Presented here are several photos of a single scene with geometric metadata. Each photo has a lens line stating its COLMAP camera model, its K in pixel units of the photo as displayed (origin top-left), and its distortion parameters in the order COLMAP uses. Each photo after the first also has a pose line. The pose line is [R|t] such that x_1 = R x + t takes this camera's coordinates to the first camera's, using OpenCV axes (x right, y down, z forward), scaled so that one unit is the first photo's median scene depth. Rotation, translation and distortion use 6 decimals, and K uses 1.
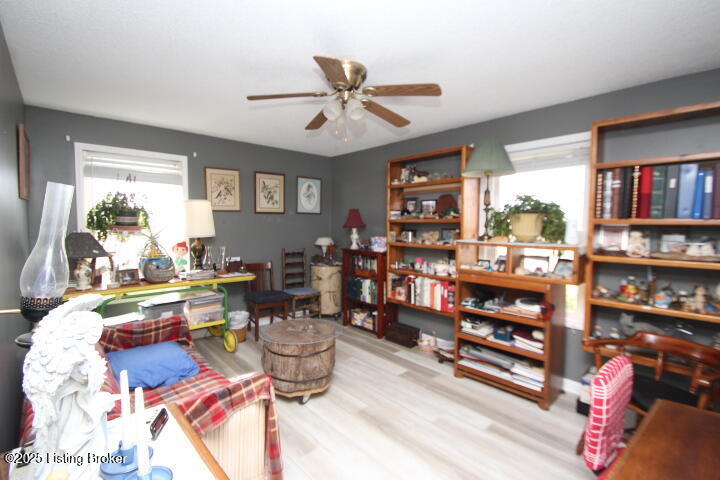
lens RADIAL K [[327.9, 0, 360.0], [0, 327.9, 240.0], [0, 0, 1]] dist [0.000924, 0.000049]
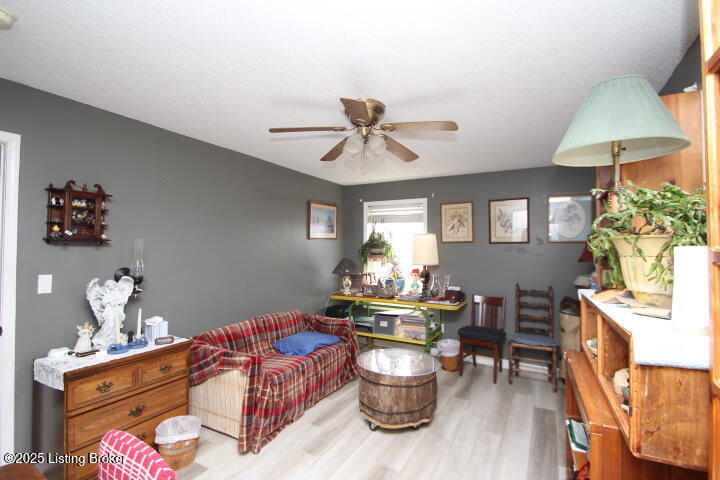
lens RADIAL K [[327.9, 0, 360.0], [0, 327.9, 240.0], [0, 0, 1]] dist [0.000924, 0.000049]
pose [[0.334070, -0.027121, -0.942158, 0.519819], [-0.055749, 0.997267, -0.048475, -0.028465], [0.940898, 0.068718, 0.331645, 0.379214]]
